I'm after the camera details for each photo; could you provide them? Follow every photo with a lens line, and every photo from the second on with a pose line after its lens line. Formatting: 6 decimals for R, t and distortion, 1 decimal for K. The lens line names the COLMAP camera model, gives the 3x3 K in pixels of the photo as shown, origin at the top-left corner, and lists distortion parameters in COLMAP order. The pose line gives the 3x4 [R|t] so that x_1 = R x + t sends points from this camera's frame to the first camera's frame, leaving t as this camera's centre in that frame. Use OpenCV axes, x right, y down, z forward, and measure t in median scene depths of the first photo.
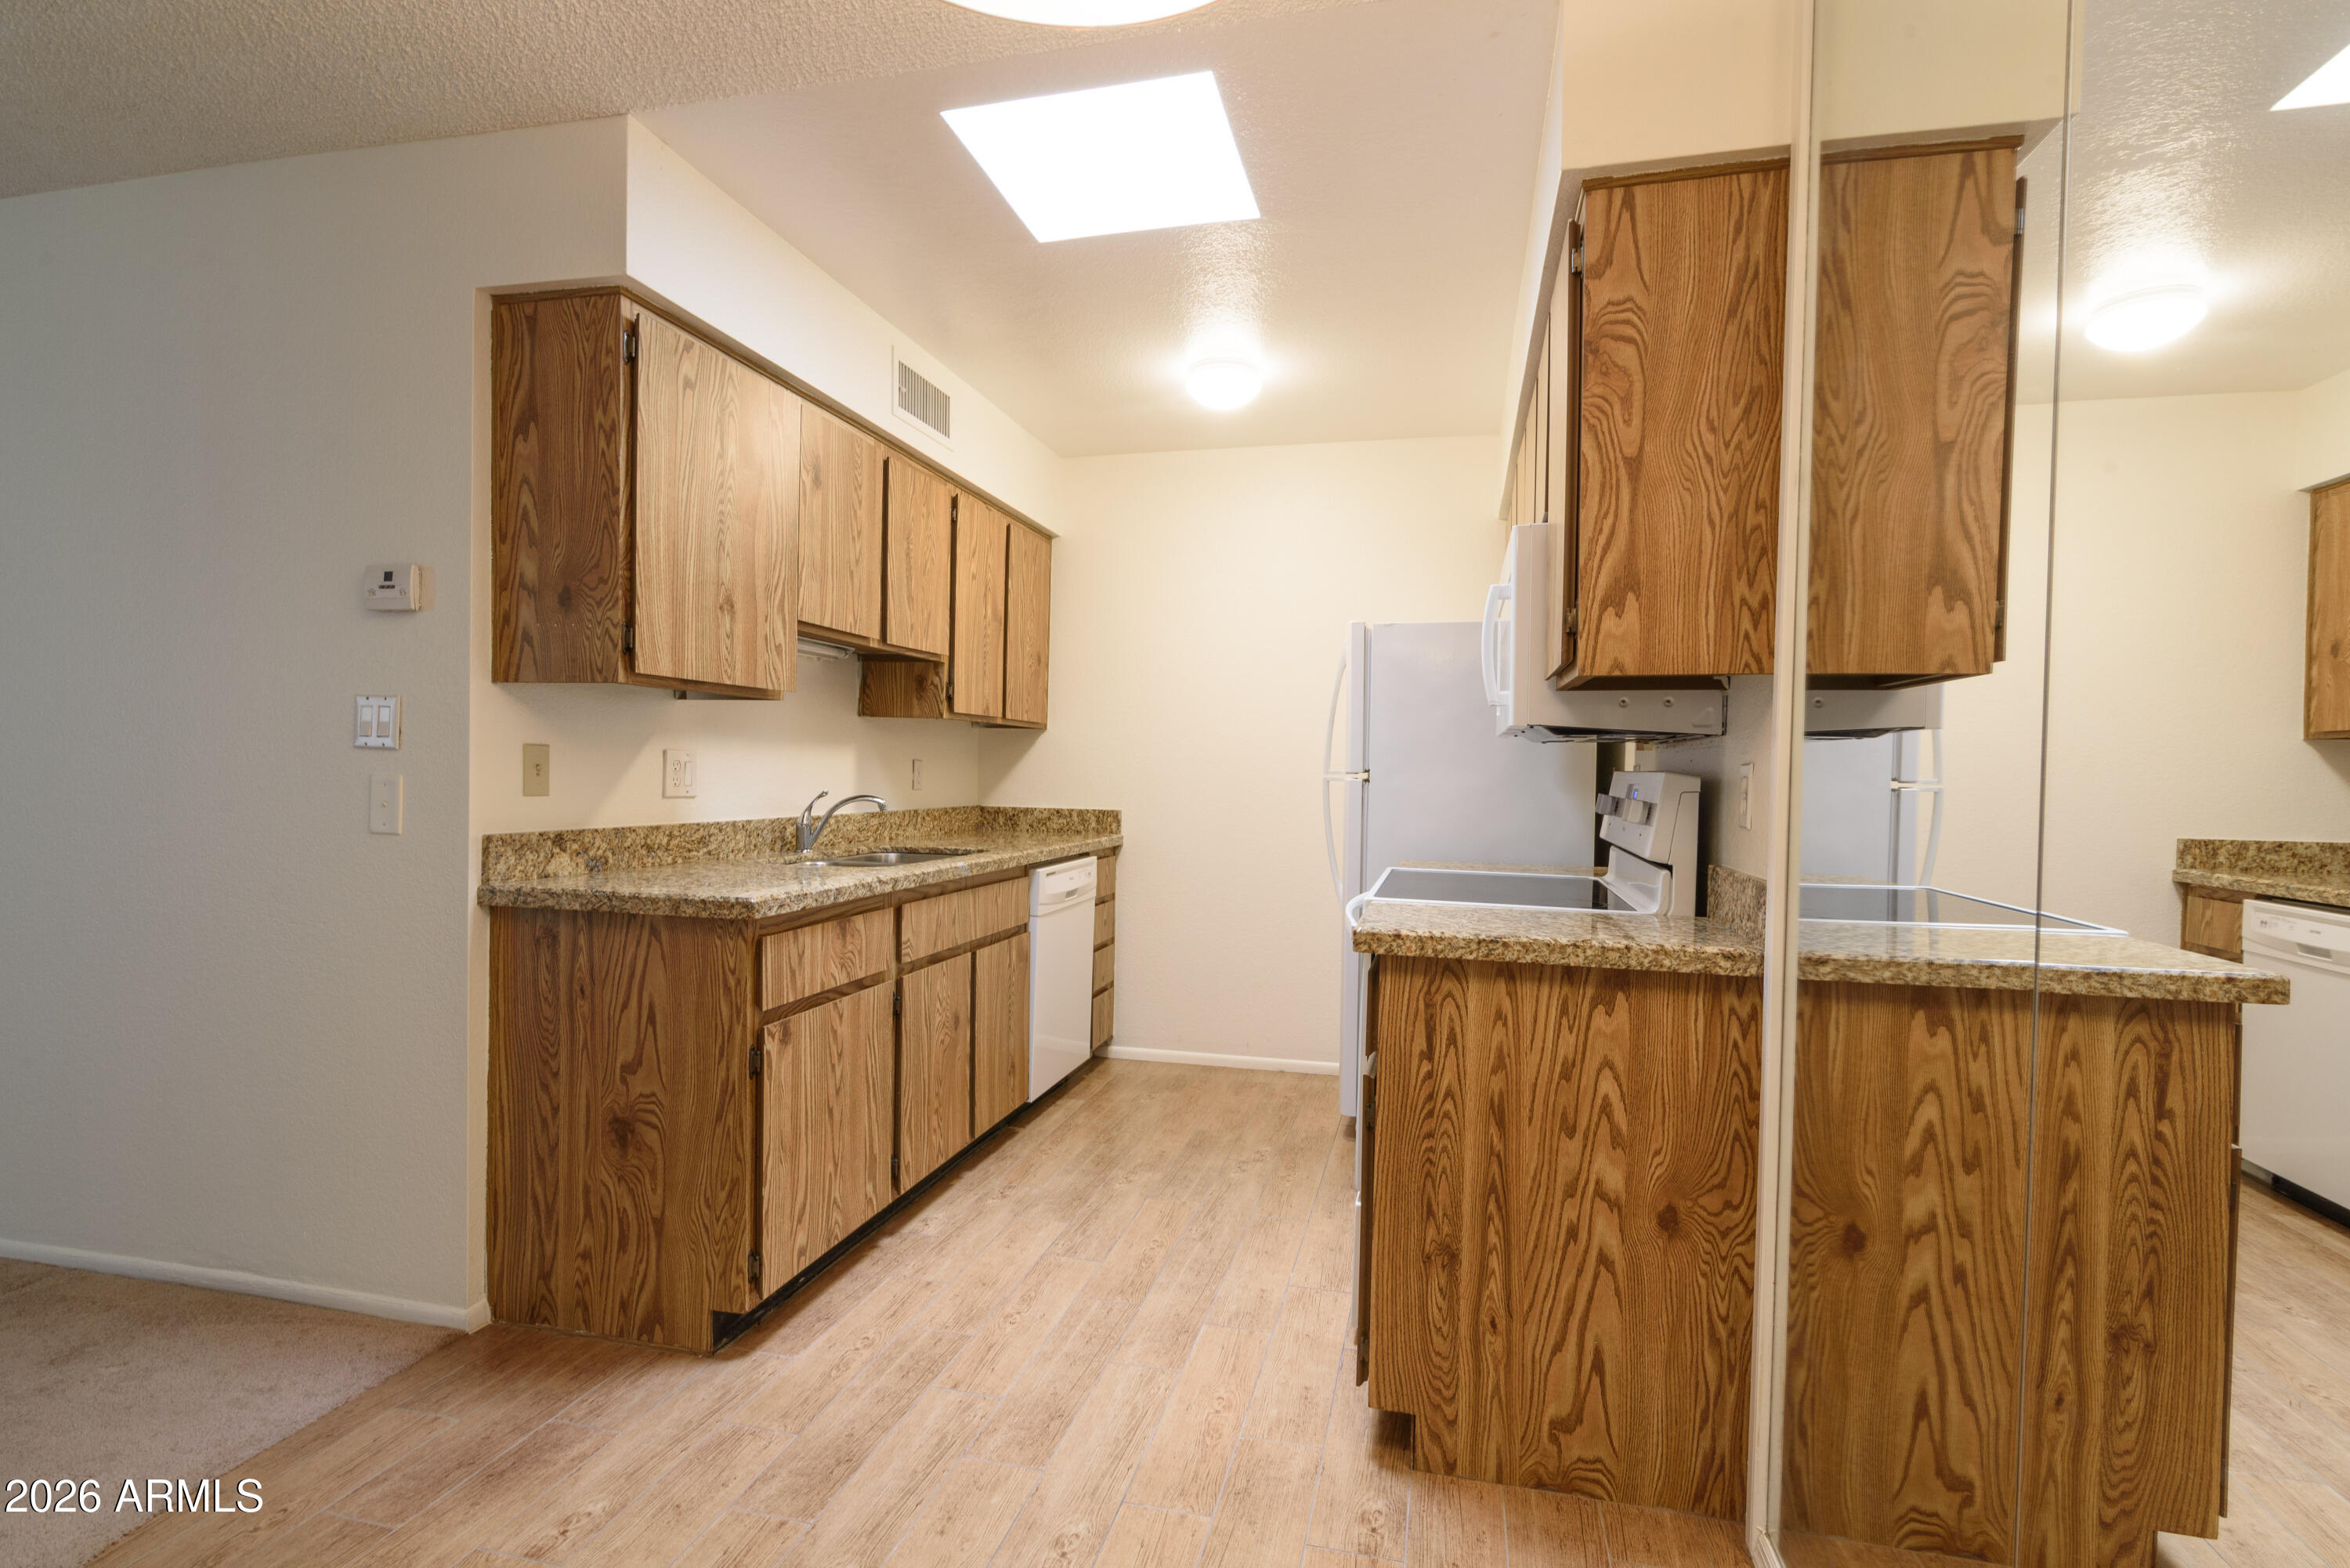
lens RADIAL K [[1123.7, 0, 1179.1], [0, 1123.7, 793.5], [0, 0, 1]] dist [0.004290, -0.000436]
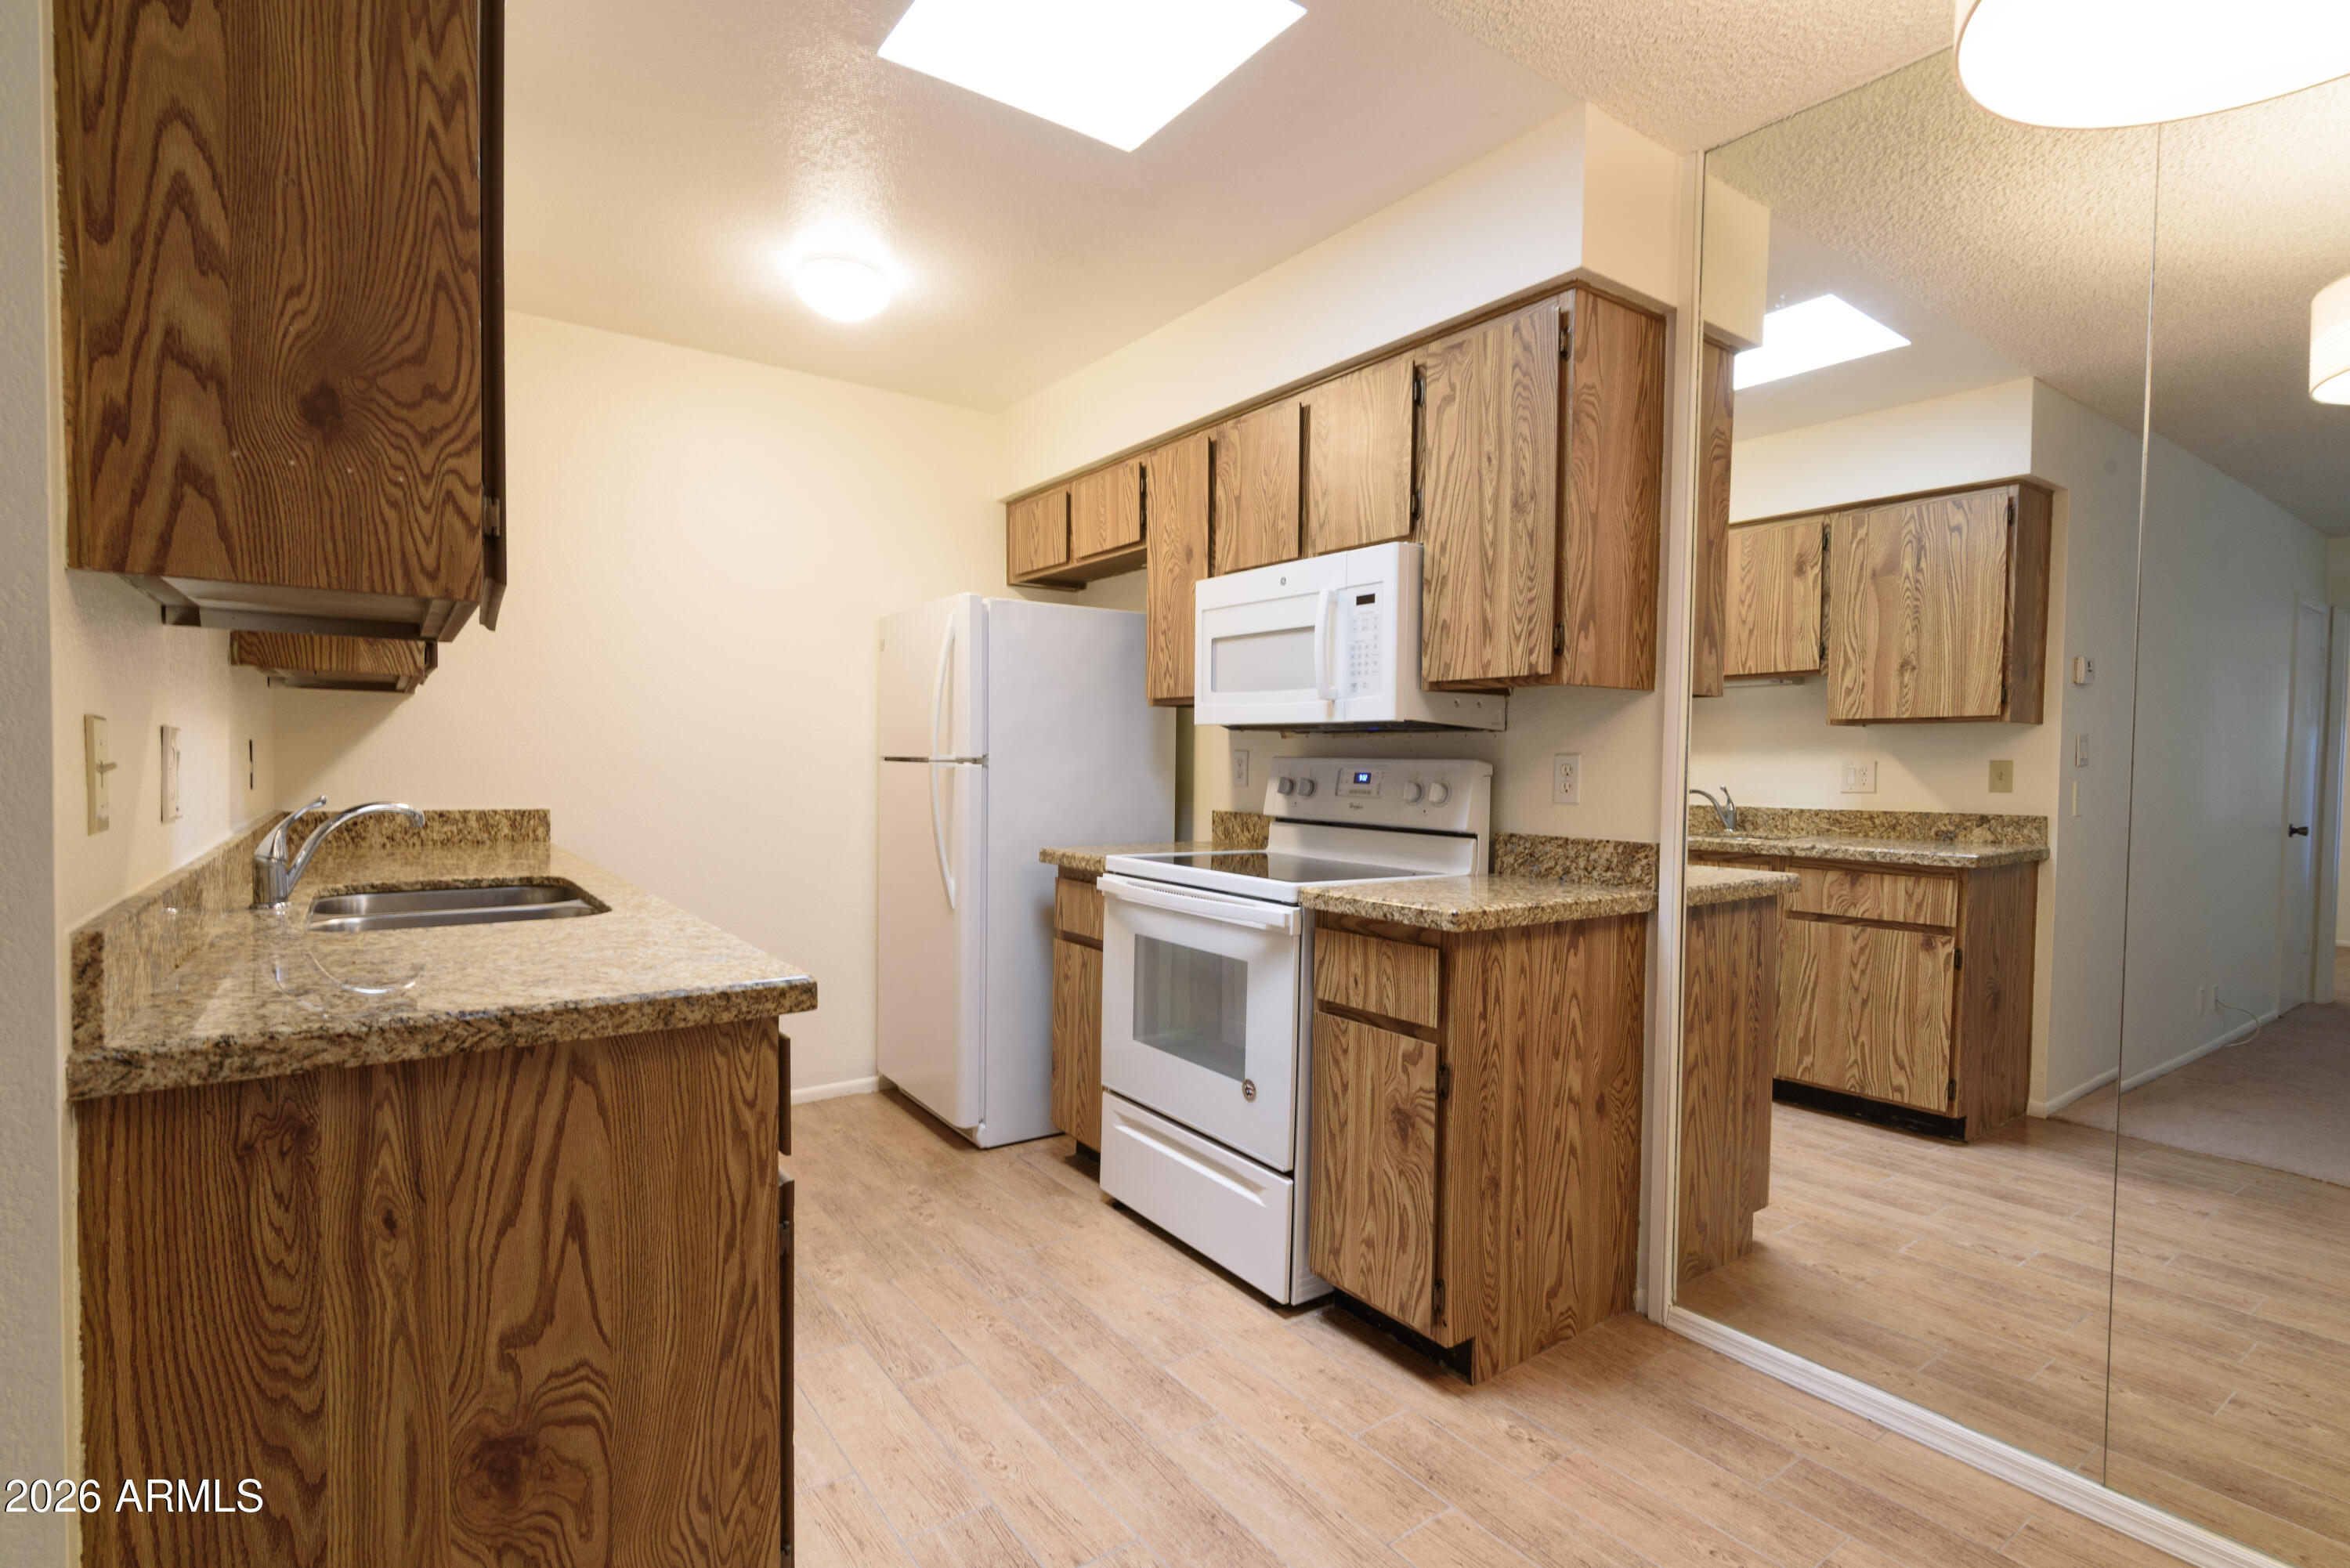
lens RADIAL K [[1123.7, 0, 1179.1], [0, 1123.7, 793.5], [0, 0, 1]] dist [0.004290, -0.000436]
pose [[0.643540, -0.031757, 0.764753, -0.702175], [0.013909, 0.999459, 0.029799, -0.022780], [-0.765286, -0.008540, 0.643634, 0.434219]]
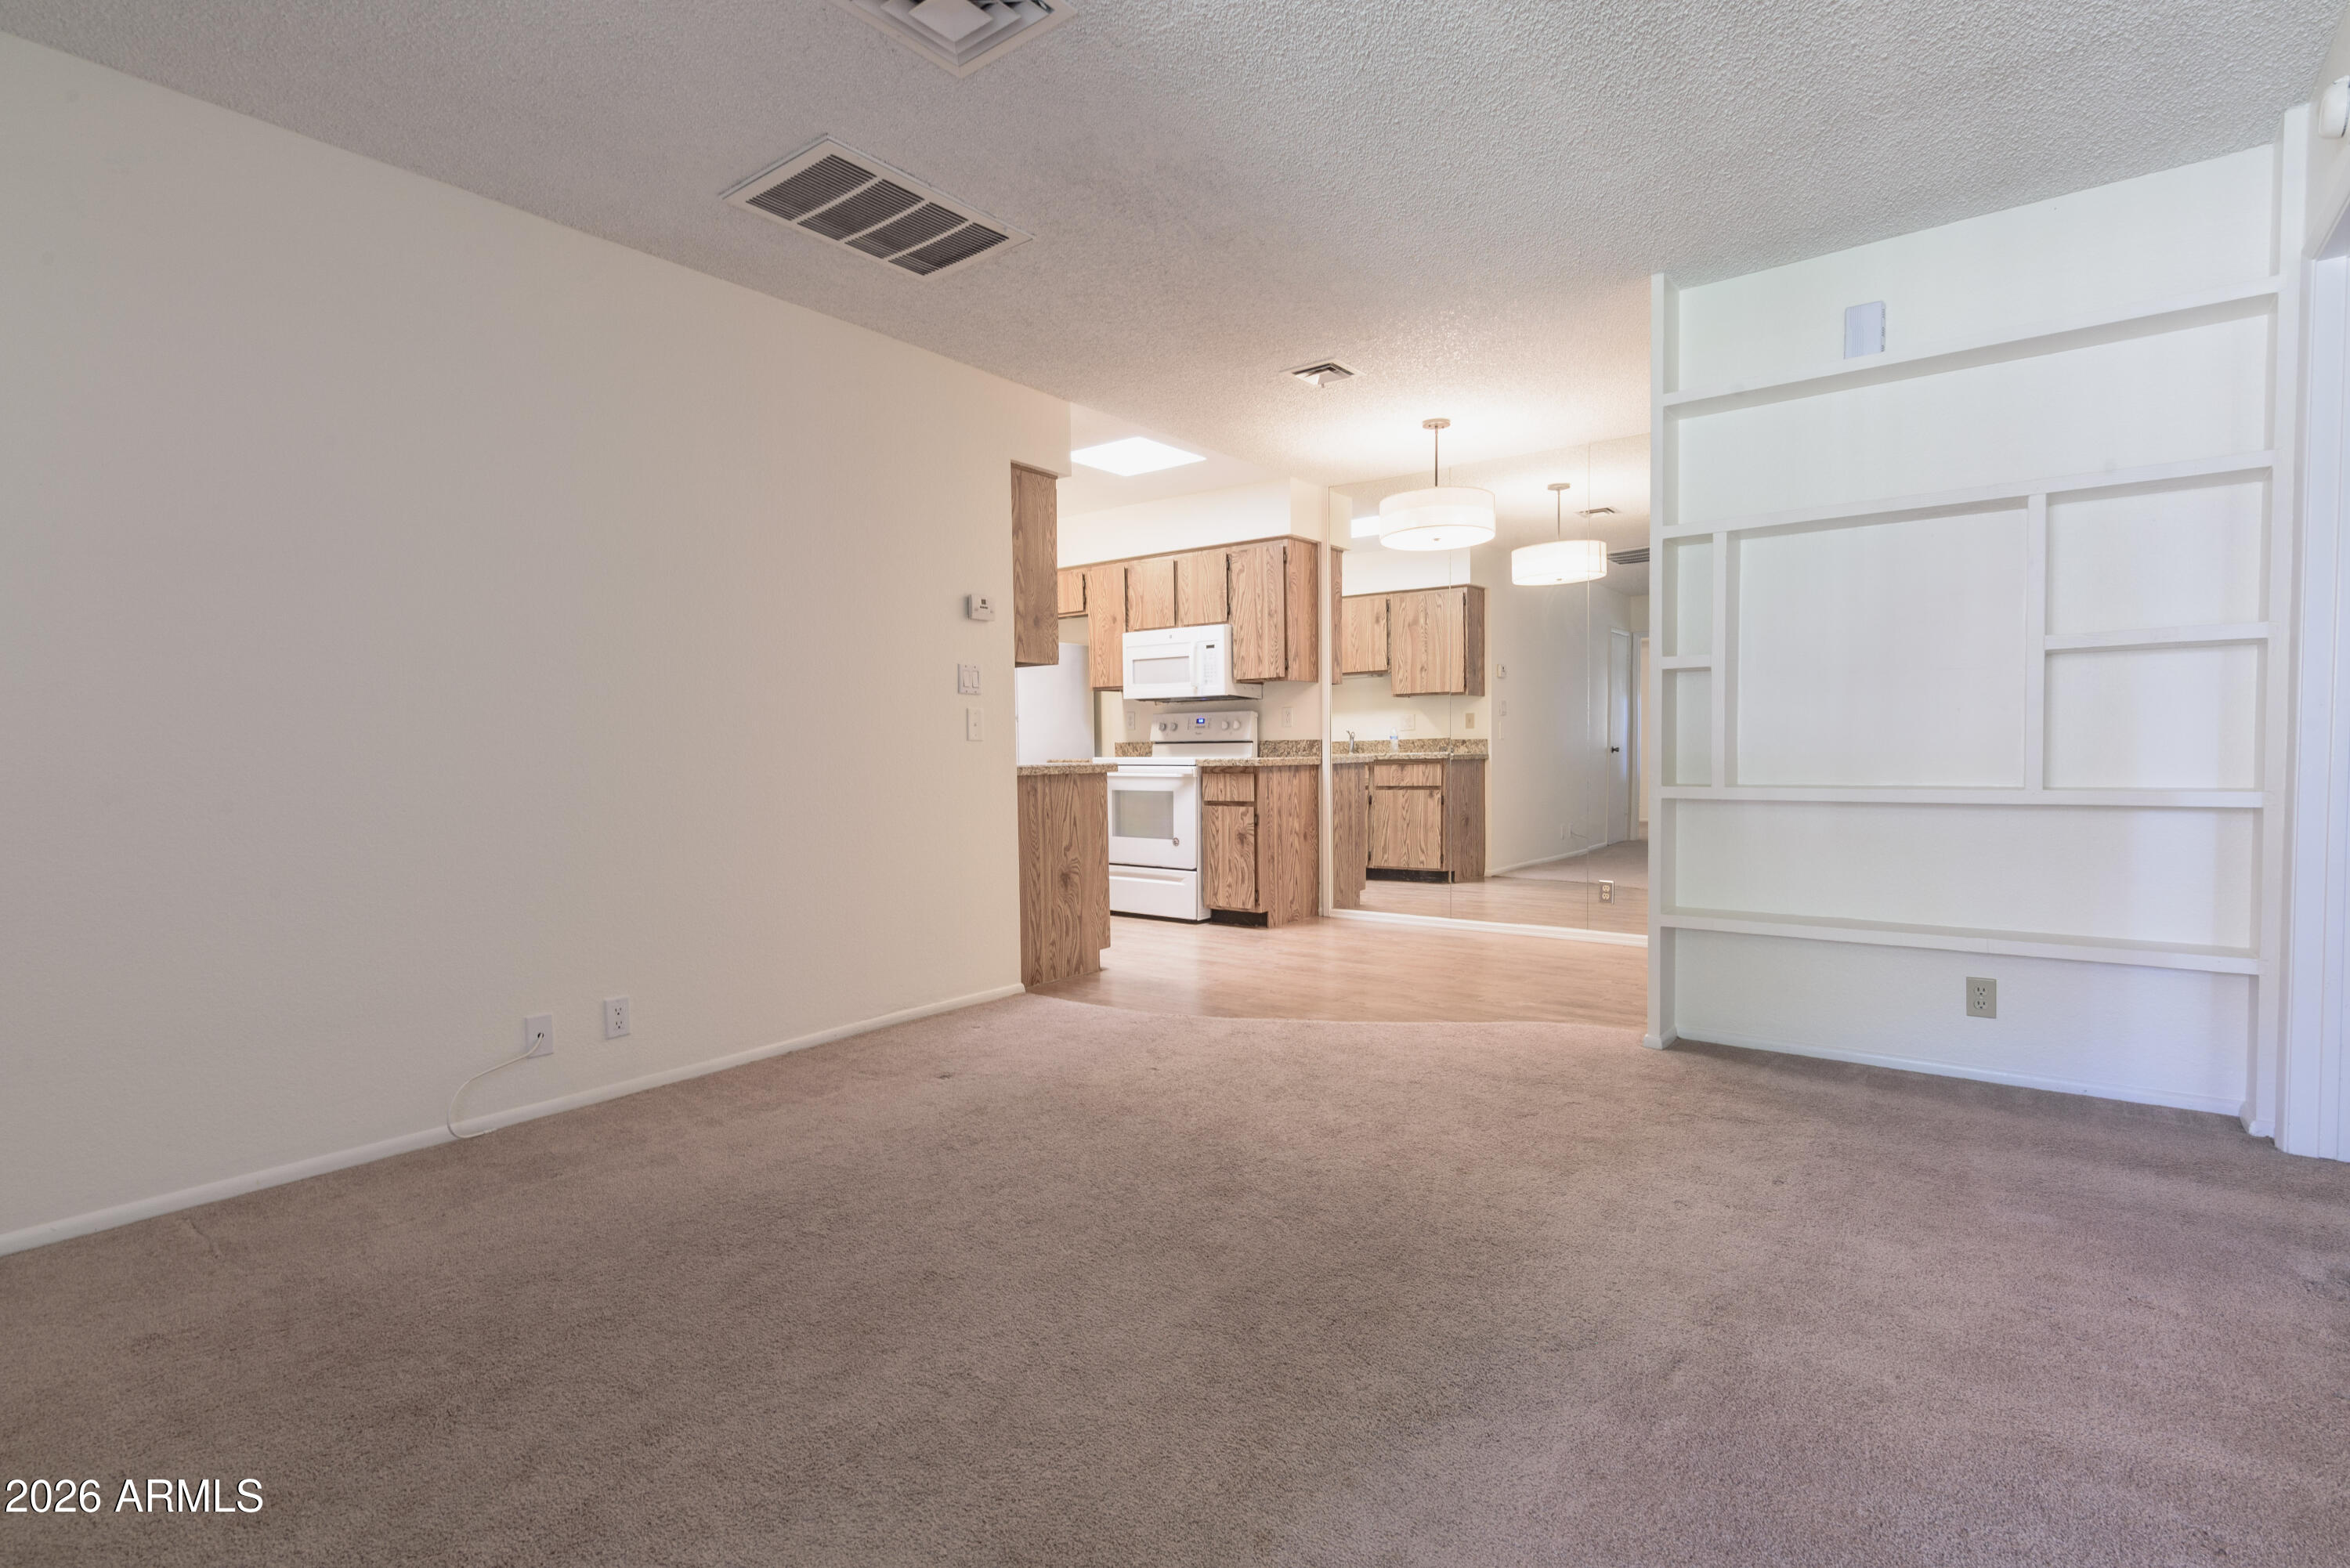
lens RADIAL K [[1123.7, 0, 1179.1], [0, 1123.7, 793.5], [0, 0, 1]] dist [0.004290, -0.000436]
pose [[0.393367, -0.059104, 0.917480, -2.382362], [0.038325, 0.998118, 0.047867, 0.050168], [-0.918582, 0.016333, 0.394892, -0.024775]]
